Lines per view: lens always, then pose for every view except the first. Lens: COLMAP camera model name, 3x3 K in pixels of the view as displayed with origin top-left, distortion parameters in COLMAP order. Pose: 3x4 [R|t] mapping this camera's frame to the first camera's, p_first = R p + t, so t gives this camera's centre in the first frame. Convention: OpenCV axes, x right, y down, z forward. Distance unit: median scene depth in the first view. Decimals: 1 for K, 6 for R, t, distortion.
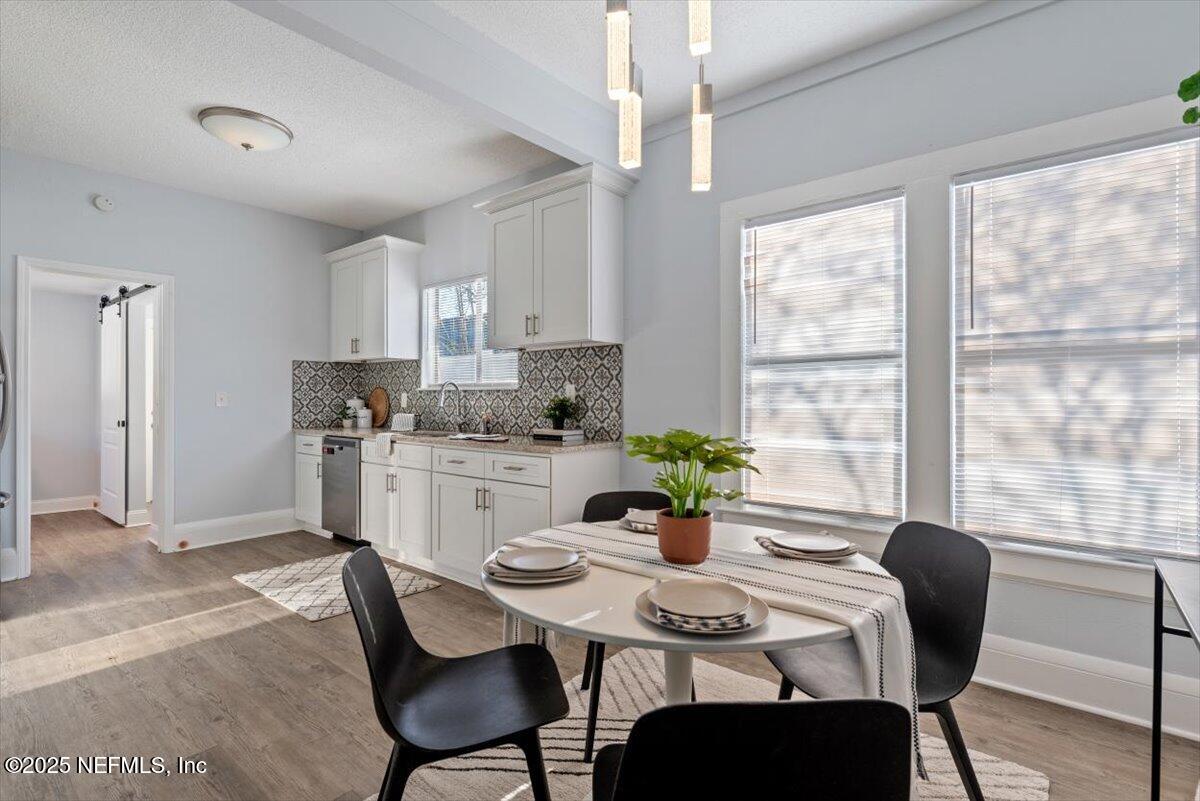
lens RADIAL K [[562.5, 0, 598.4], [0, 562.5, 397.1], [0, 0, 1]] dist [-0.001102, -0.000574]
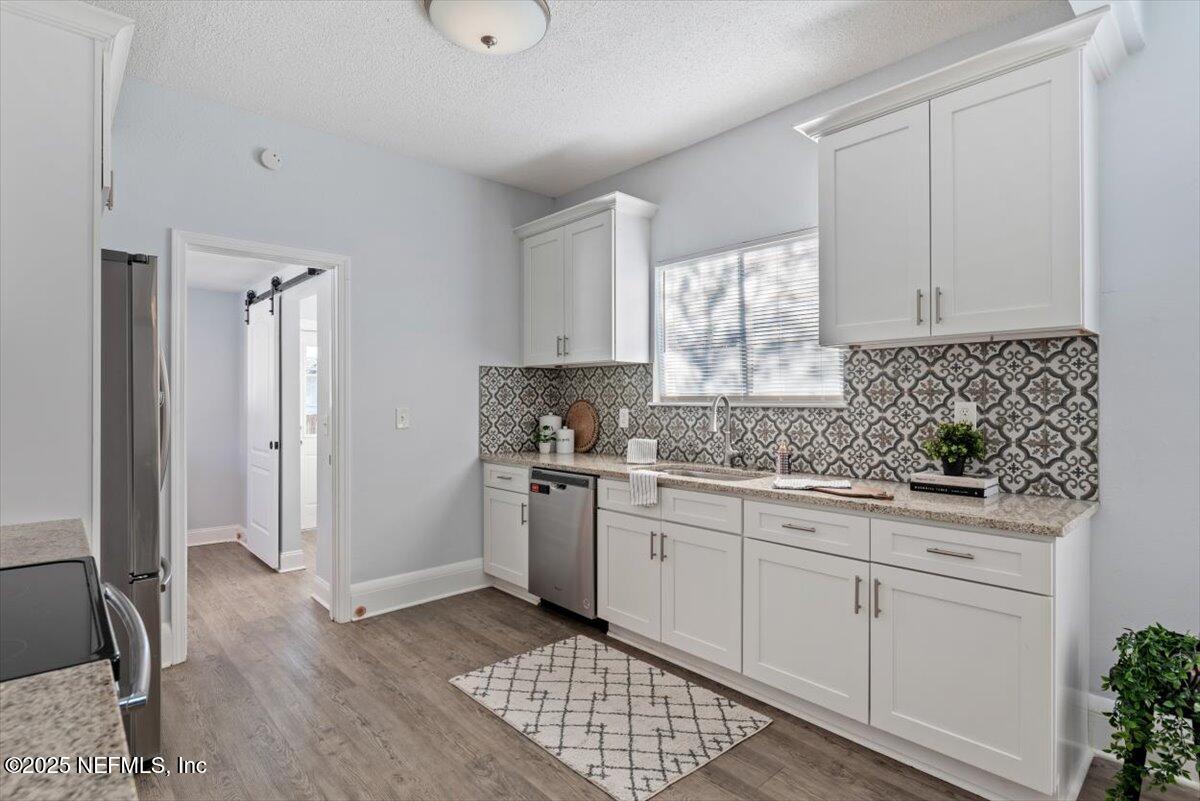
lens RADIAL K [[590.7, 0, 601.3], [0, 590.7, 399.3], [0, 0, 1]] dist [0.000706, 0.000277]
pose [[0.989974, -0.001790, -0.141239, -0.291980], [0.001817, 0.999998, 0.000067, -0.021477], [0.141239, -0.000323, 0.989975, 0.246310]]
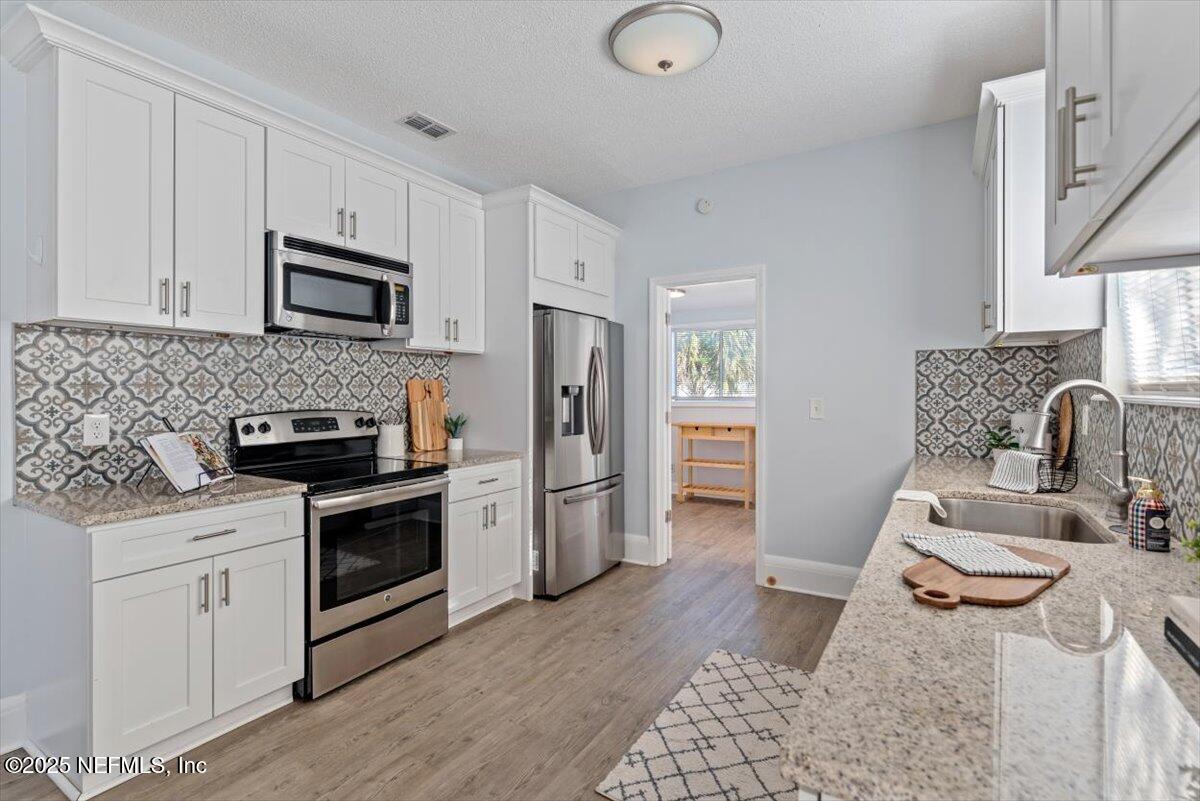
lens RADIAL K [[562.5, 0, 598.4], [0, 562.5, 397.1], [0, 0, 1]] dist [-0.001102, -0.000574]
pose [[0.138194, 0.005637, -0.990389, 0.057176], [0.003335, 0.999975, 0.006157, -0.018430], [0.990400, -0.004154, 0.138171, 0.598598]]
